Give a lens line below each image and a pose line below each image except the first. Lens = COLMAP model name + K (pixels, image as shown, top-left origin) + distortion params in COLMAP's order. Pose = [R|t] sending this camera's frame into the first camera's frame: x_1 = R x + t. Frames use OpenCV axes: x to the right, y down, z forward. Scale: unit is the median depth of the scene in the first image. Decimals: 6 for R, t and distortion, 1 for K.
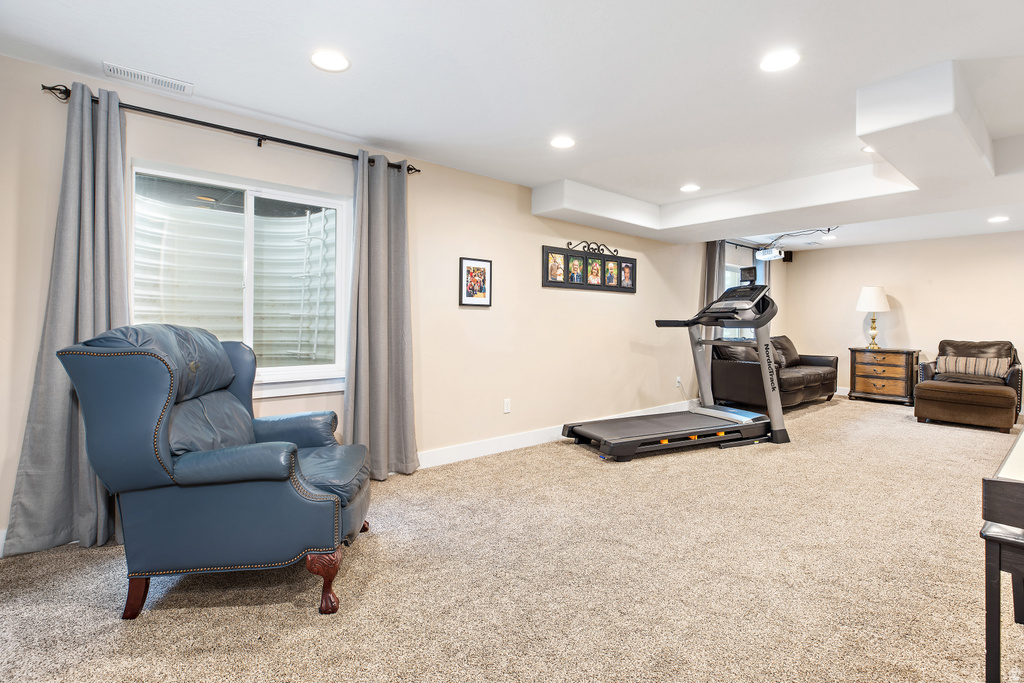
lens RADIAL K [[490.9, 0, 510.4], [0, 490.9, 342.5], [0, 0, 1]] dist [-0.000380, 0.002327]
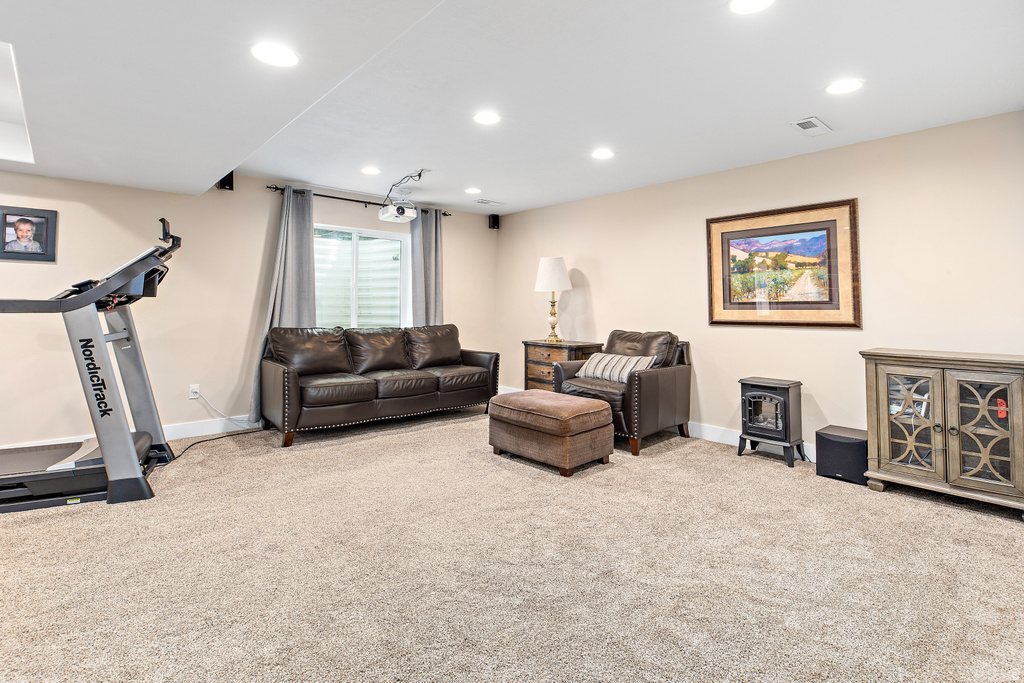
lens RADIAL K [[490.9, 0, 513.5], [0, 490.9, 336.9], [0, 0, 1]] dist [-0.000380, 0.002327]
pose [[0.999961, -0.003045, -0.008273, 0.693201], [0.003140, 0.999928, 0.011557, -0.003529], [0.008238, -0.011583, 0.999899, 0.261720]]
